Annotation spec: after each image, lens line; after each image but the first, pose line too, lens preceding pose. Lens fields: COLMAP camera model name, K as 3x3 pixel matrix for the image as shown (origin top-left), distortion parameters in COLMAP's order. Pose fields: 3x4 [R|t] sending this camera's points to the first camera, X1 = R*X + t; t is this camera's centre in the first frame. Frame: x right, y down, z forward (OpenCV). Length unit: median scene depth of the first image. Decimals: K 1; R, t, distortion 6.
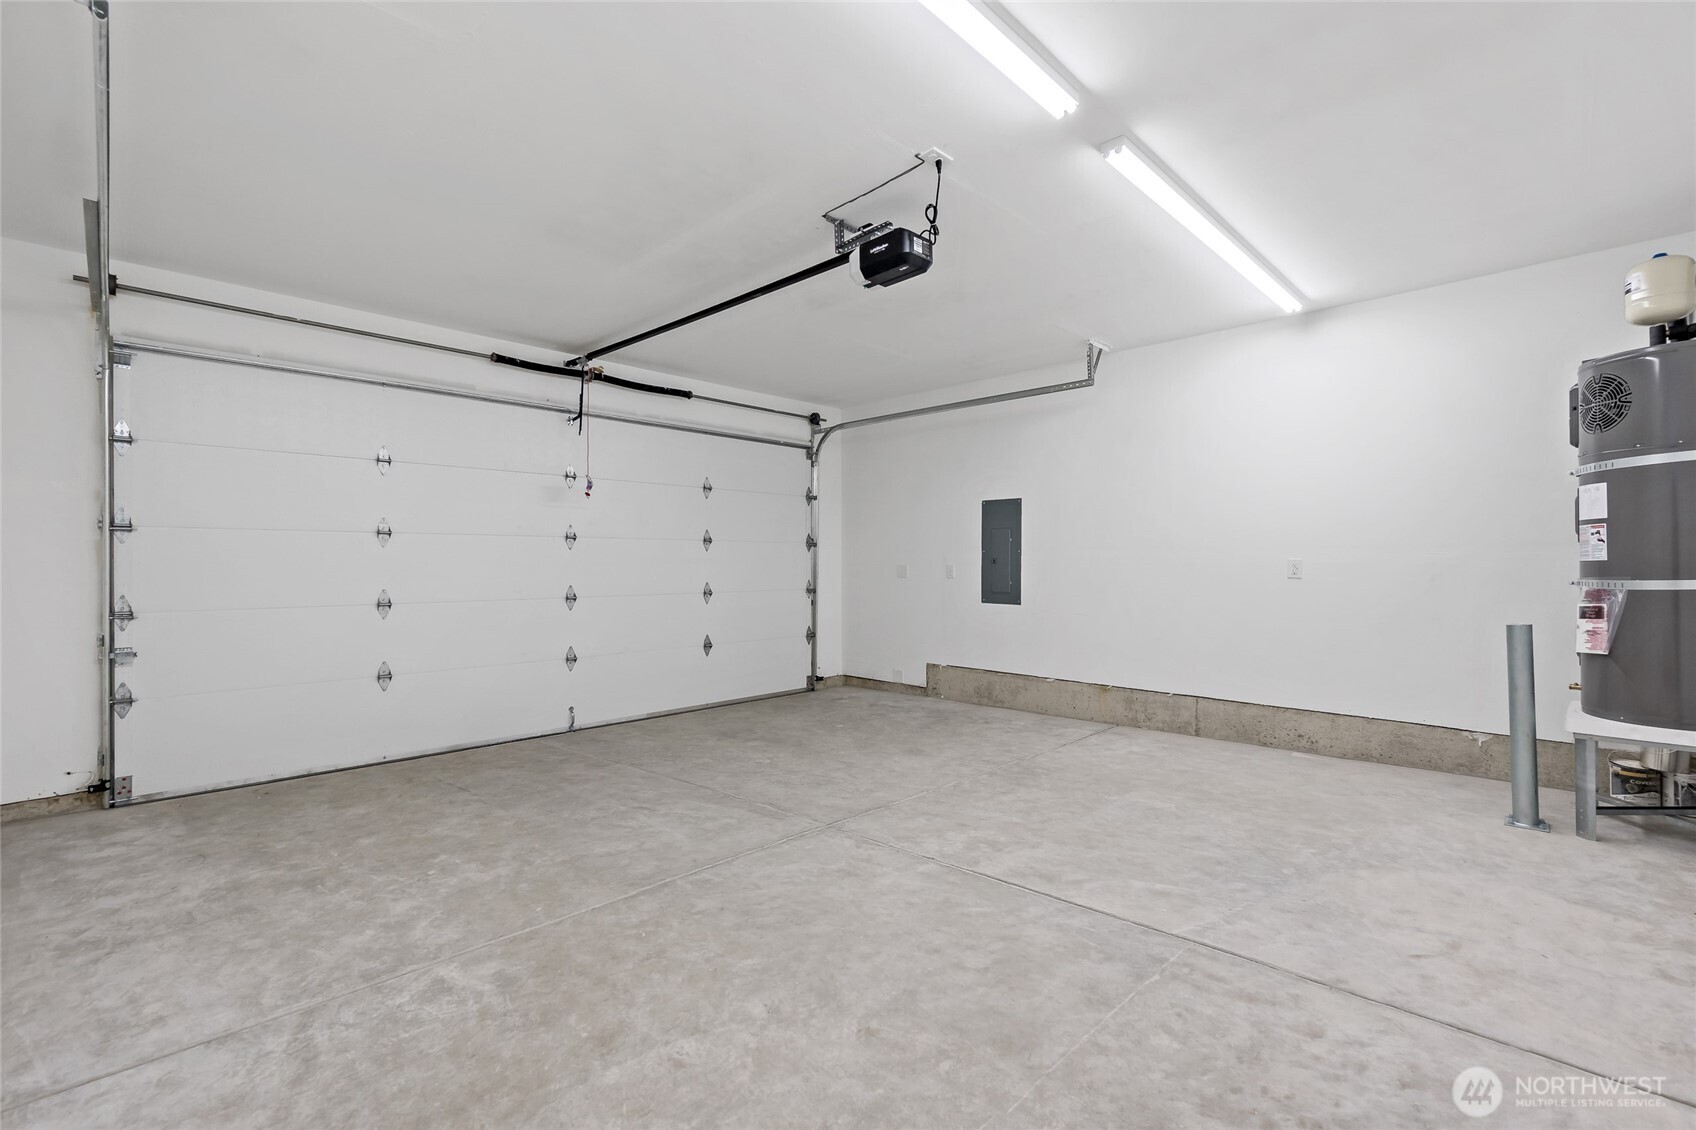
lens RADIAL K [[742.8, 0, 841.9], [0, 742.8, 557.7], [0, 0, 1]] dist [-0.003372, -0.000168]
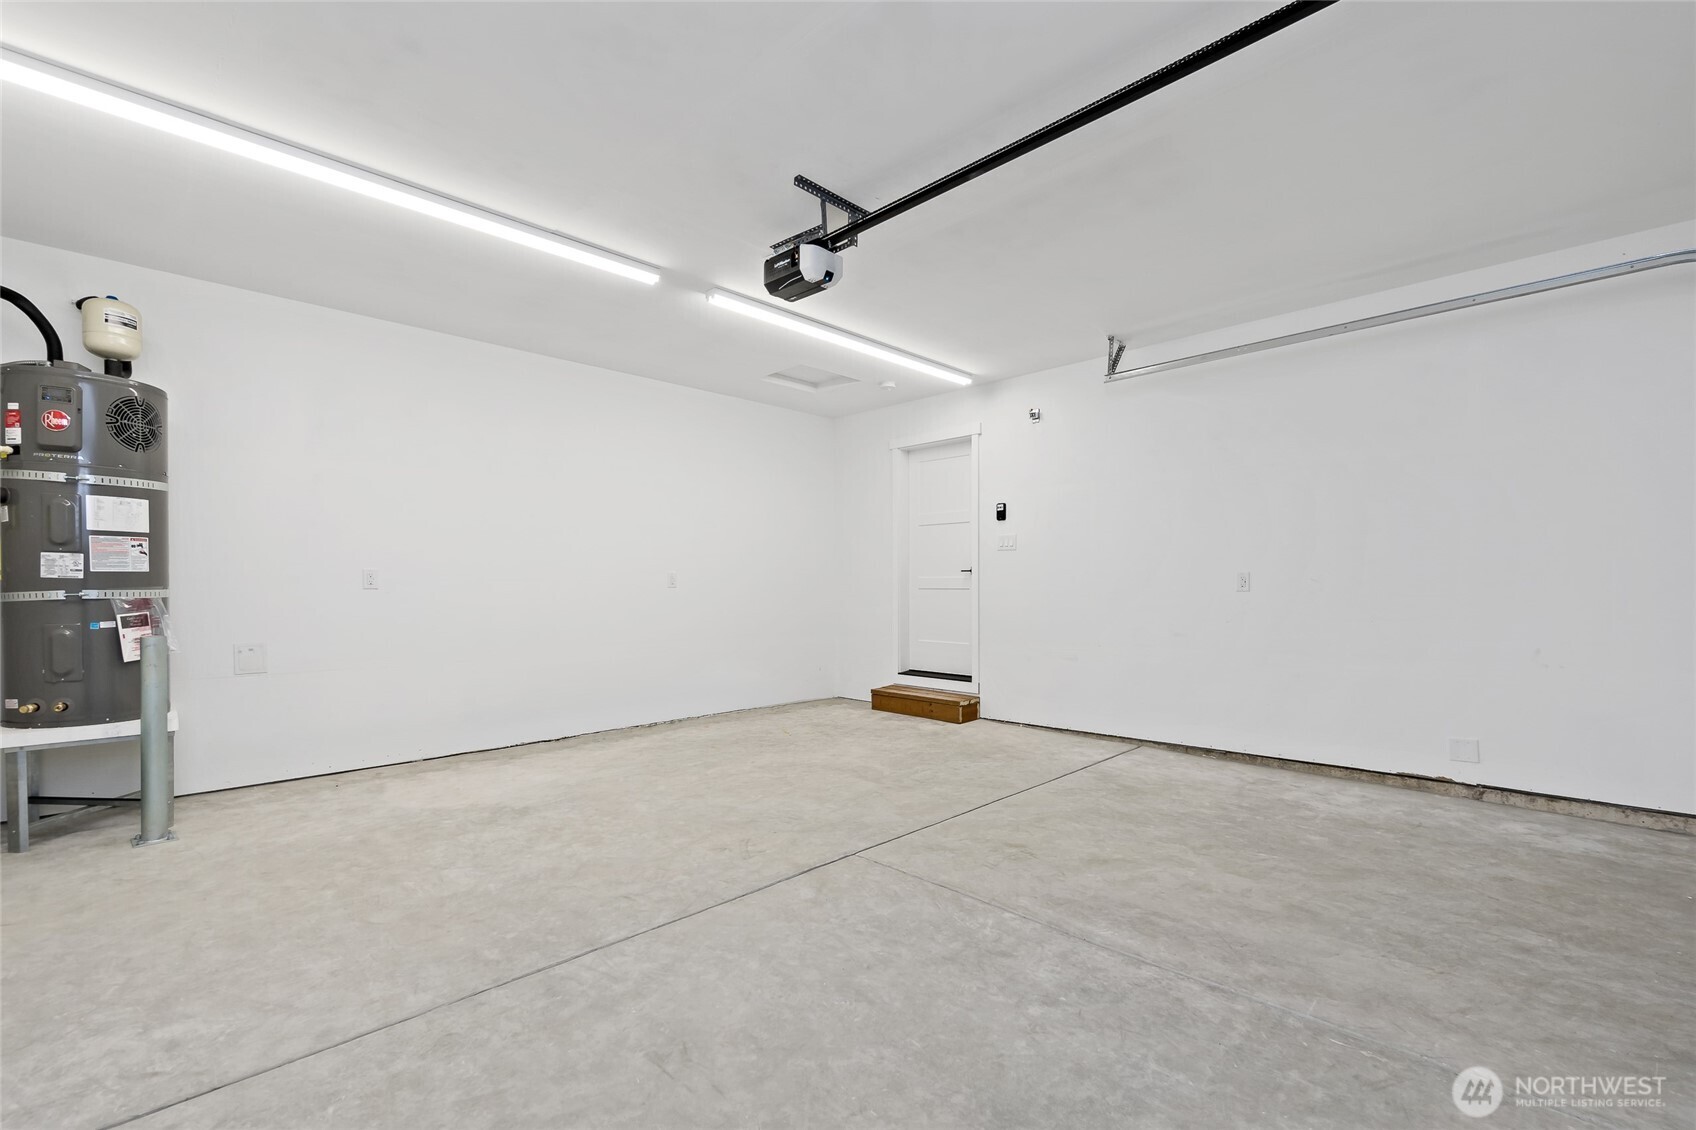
lens RADIAL K [[742.8, 0, 841.9], [0, 742.8, 557.7], [0, 0, 1]] dist [-0.003372, -0.000168]
pose [[-0.999972, 0.005005, -0.005578, 0.020980], [0.005234, 0.999116, -0.041705, 0.034073], [0.005365, -0.041733, -0.999114, 2.082678]]
